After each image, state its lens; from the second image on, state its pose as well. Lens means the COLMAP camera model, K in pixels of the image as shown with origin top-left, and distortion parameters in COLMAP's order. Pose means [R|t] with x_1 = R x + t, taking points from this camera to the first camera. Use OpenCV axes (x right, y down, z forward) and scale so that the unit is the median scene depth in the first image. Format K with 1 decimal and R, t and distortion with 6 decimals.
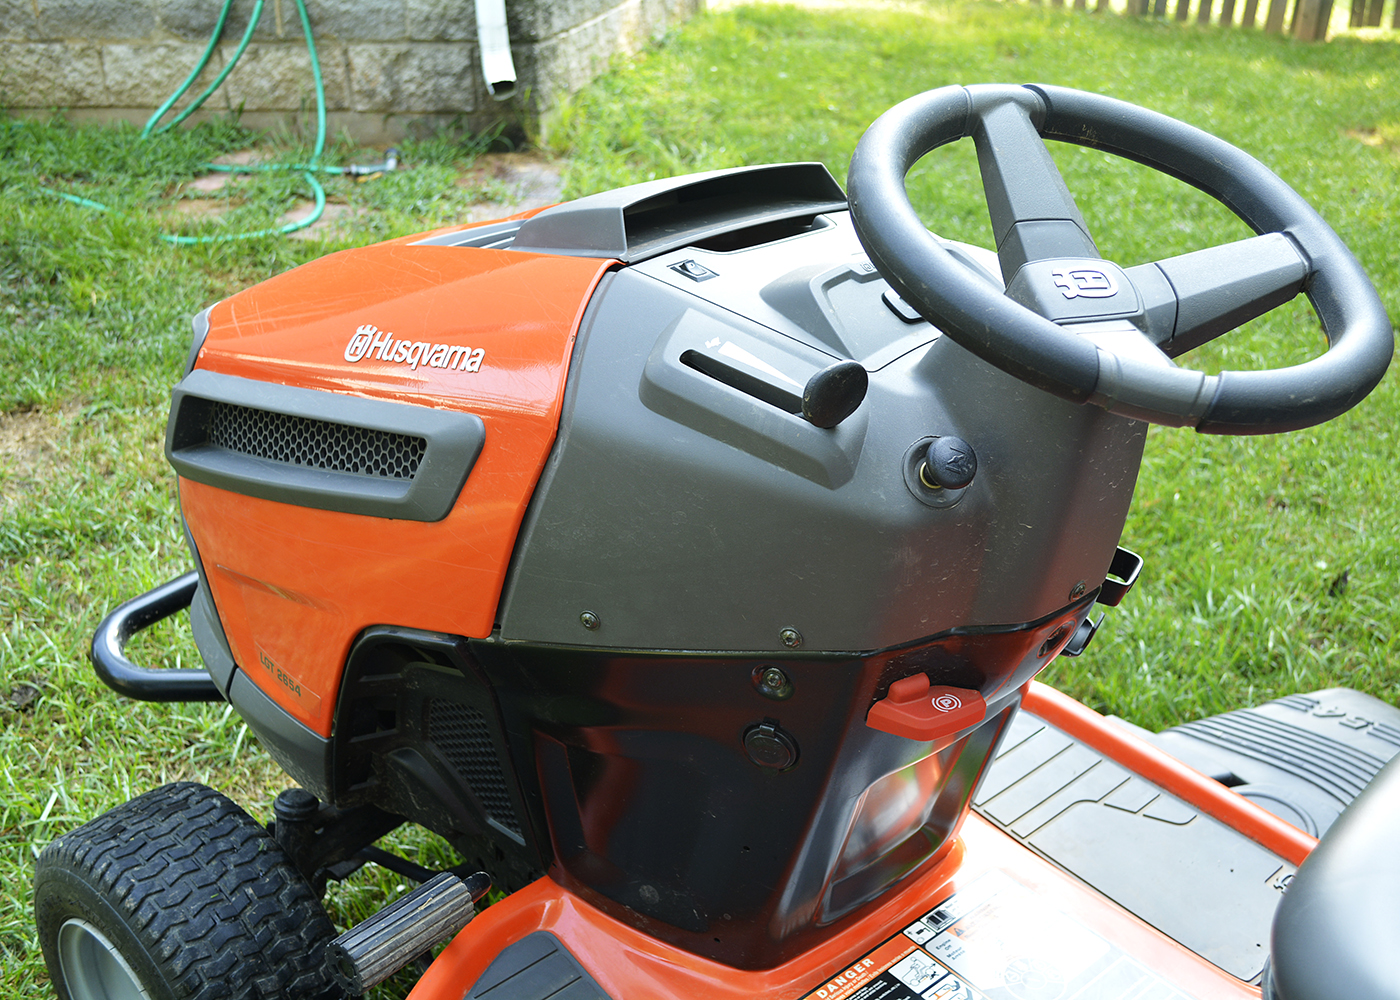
lens RADIAL K [[1502.1, 0, 700.0], [0, 1502.1, 500.0], [0, 0, 1]] dist [-0.018129, 0.003504]
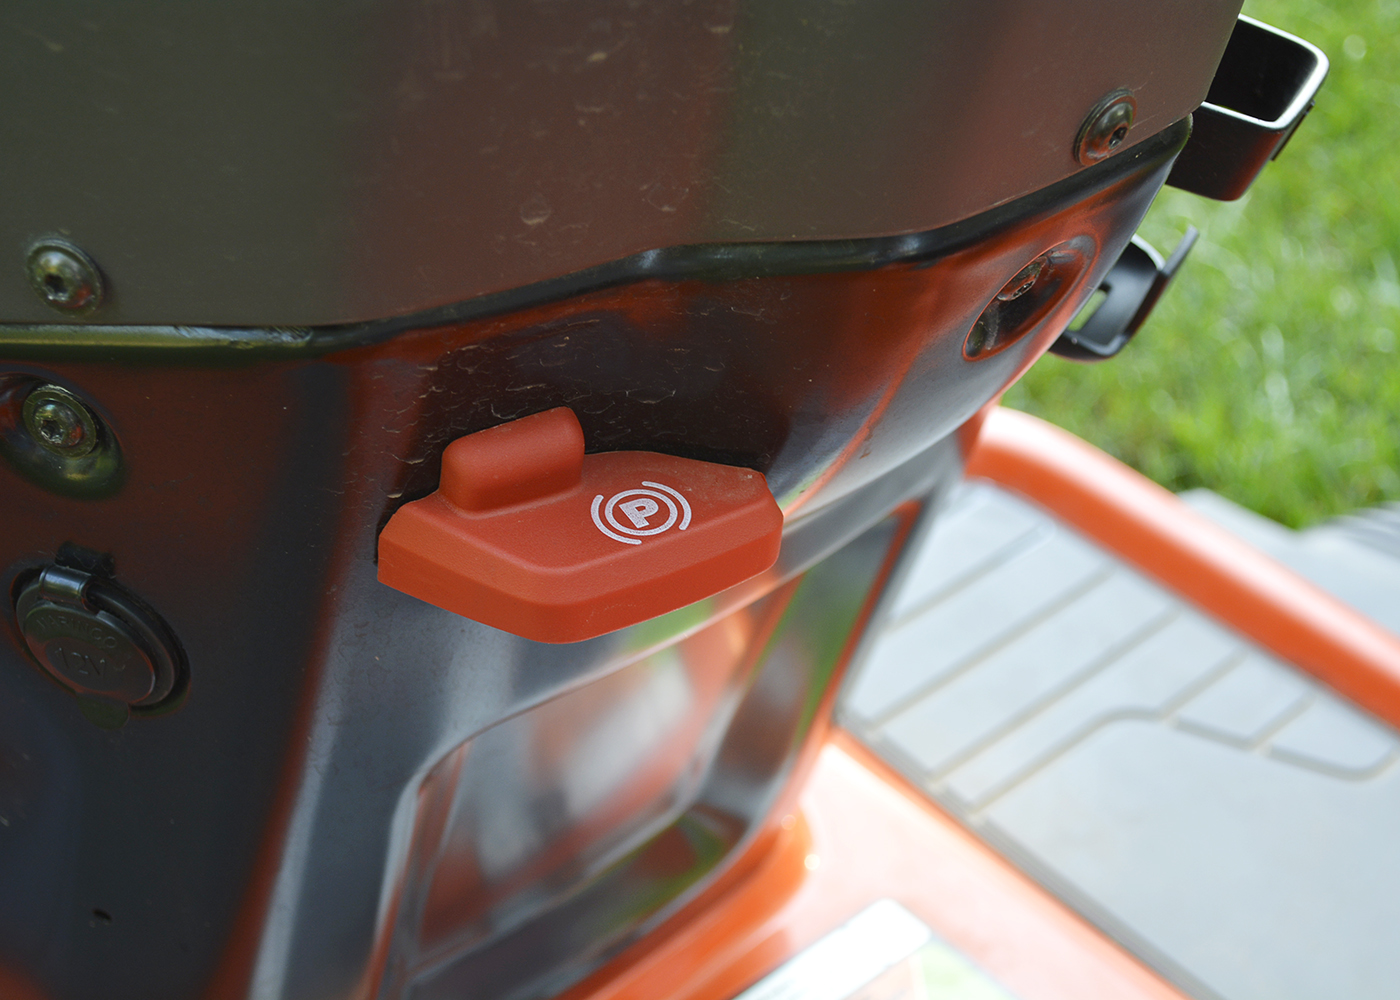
lens RADIAL K [[2370.1, 0, 700.0], [0, 2370.1, 500.0], [0, 0, 1]] dist [-0.012885, -0.001678]
pose [[0.998380, 0.010969, 0.055827, 0.138964], [-0.019950, 0.986431, 0.162960, 0.053563], [-0.053282, -0.163810, 0.985052, 0.507124]]
